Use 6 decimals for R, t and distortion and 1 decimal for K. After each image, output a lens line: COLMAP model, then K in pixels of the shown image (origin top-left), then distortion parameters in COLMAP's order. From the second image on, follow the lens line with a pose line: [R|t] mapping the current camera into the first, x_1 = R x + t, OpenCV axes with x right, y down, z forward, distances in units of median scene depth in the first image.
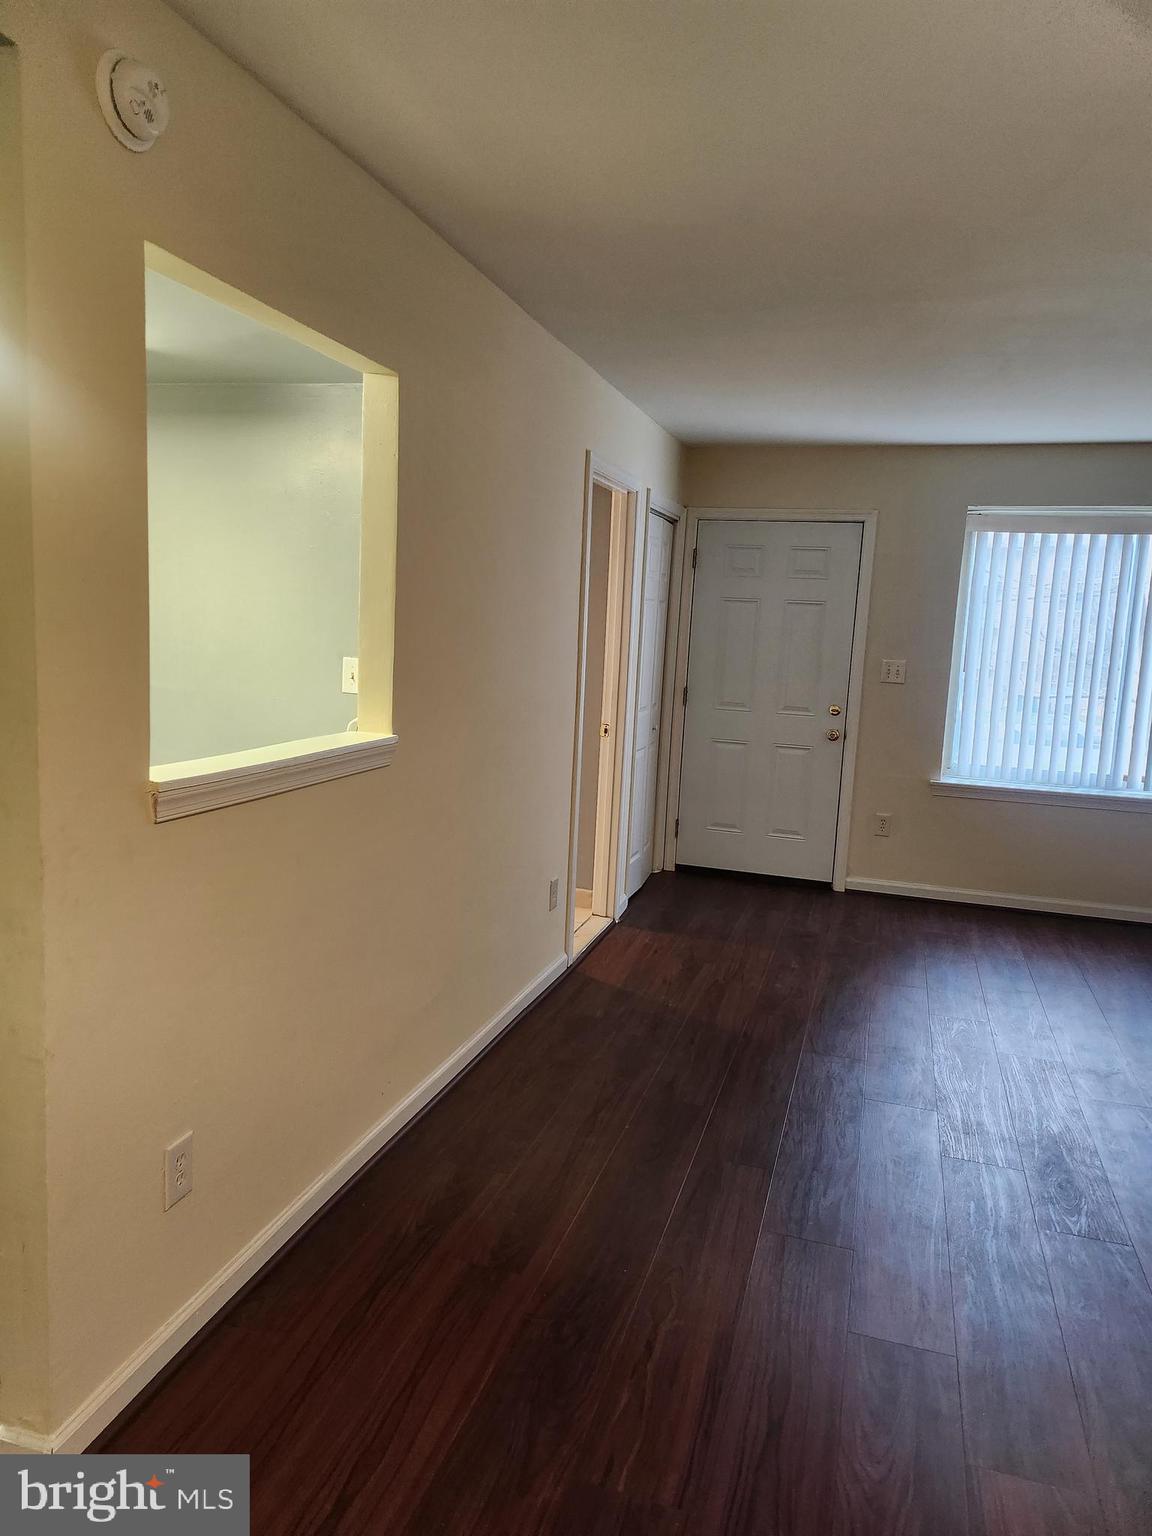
lens RADIAL K [[1069.6, 0, 570.7], [0, 1069.6, 762.7], [0, 0, 1]] dist [0.080348, -0.073951]
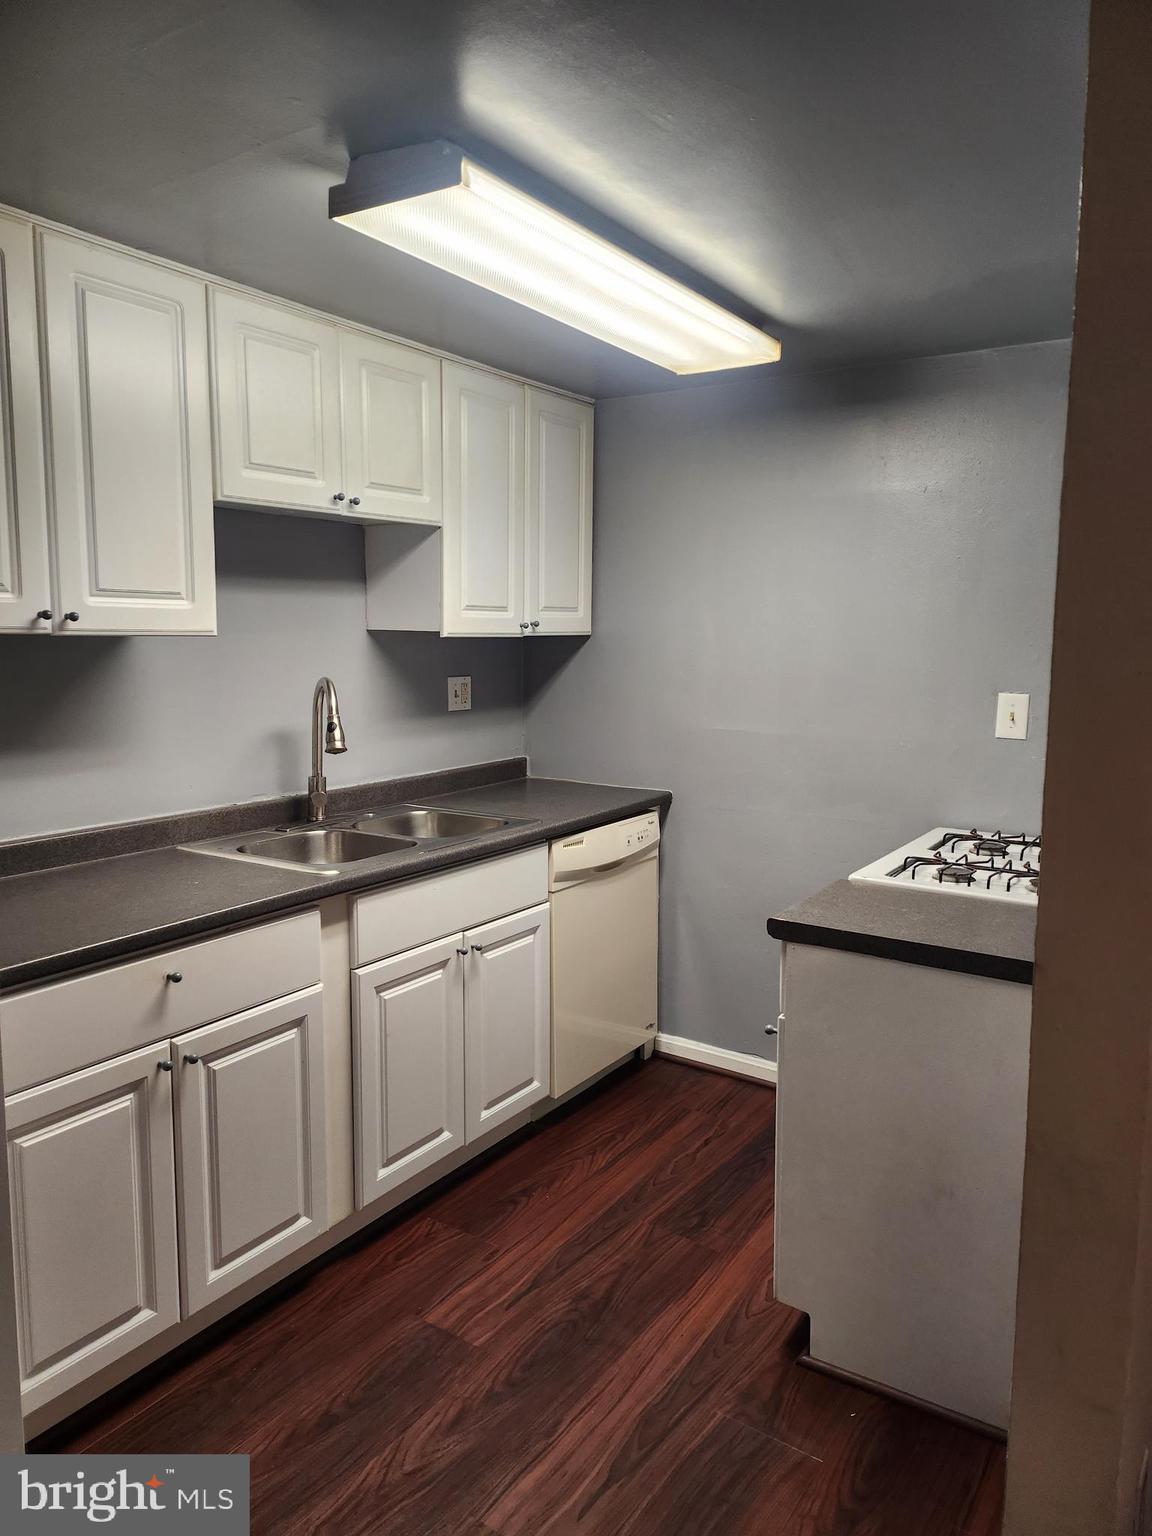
lens RADIAL K [[1069.6, 0, 583.2], [0, 1069.6, 766.2], [0, 0, 1]] dist [0.080348, -0.073951]
pose [[0.955571, 0.000643, -0.294760, -0.232734], [-0.004279, 0.999923, -0.011690, -0.029207], [0.294730, 0.012432, 0.955500, 0.130250]]
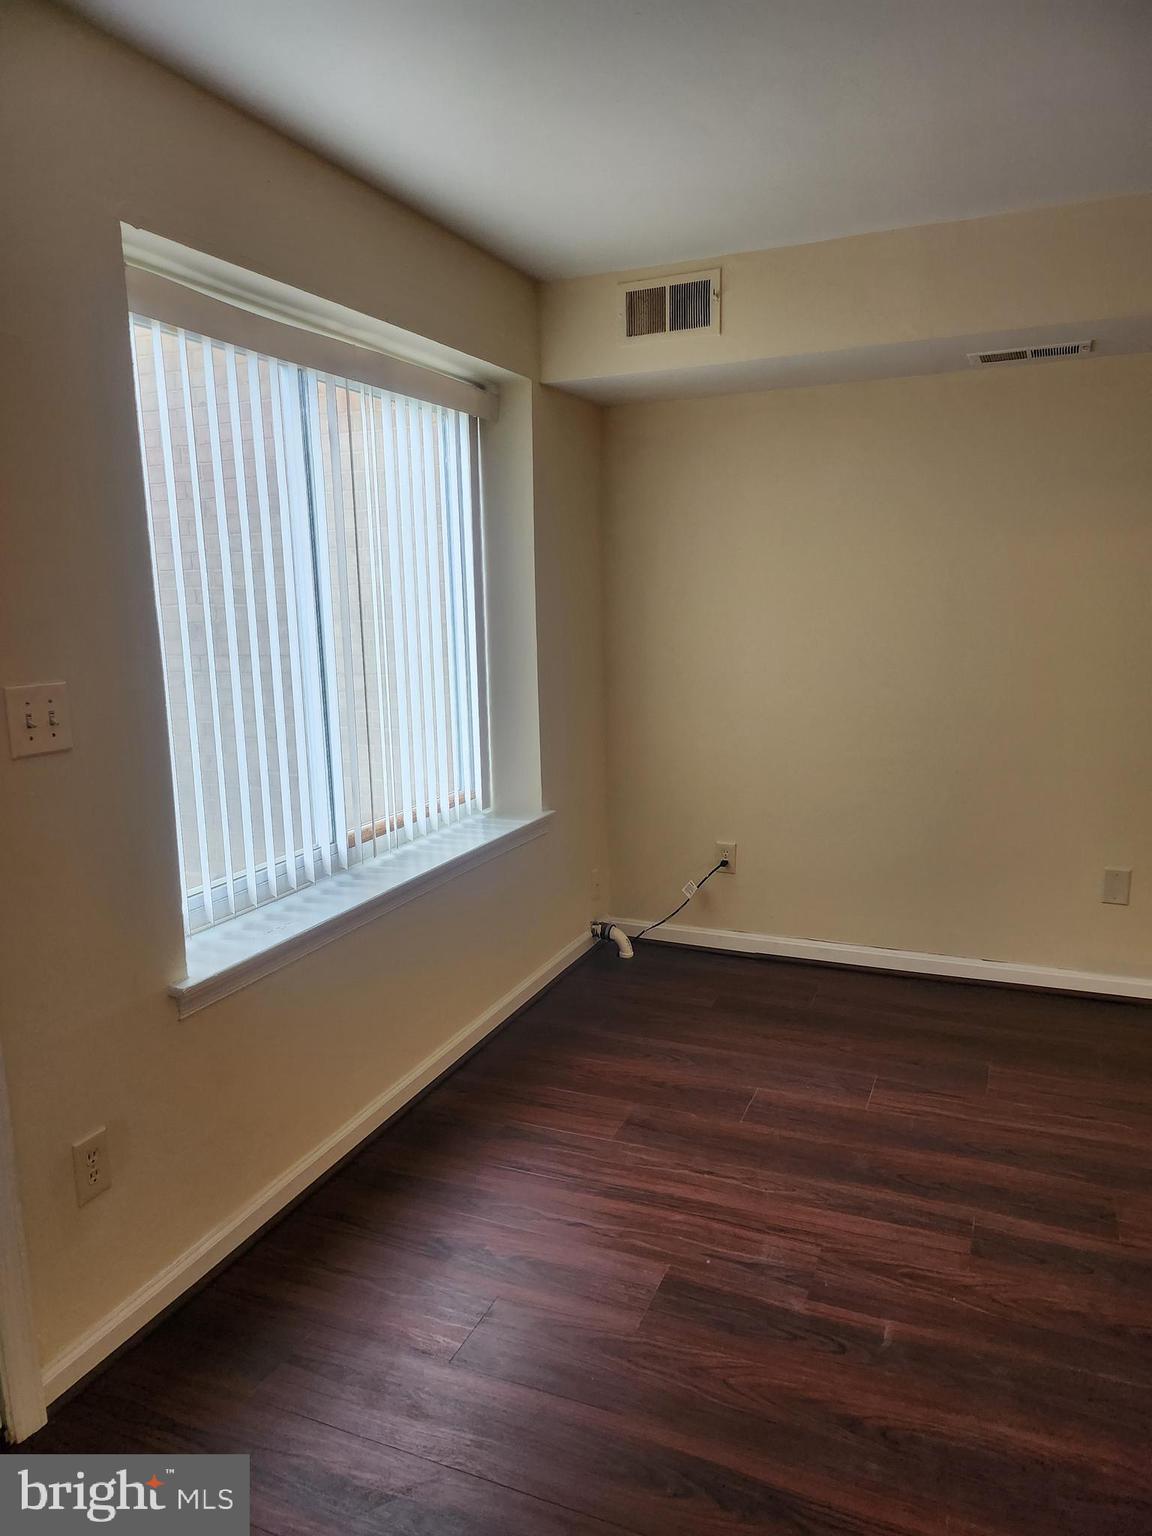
lens RADIAL K [[1069.6, 0, 584.9], [0, 1069.6, 798.2], [0, 0, 1]] dist [0.080348, -0.073951]
pose [[0.096535, -0.238319, 0.966377, 0.001163], [0.157779, 0.962300, 0.221552, -0.145508], [-0.982744, 0.131086, 0.130498, 1.085479]]
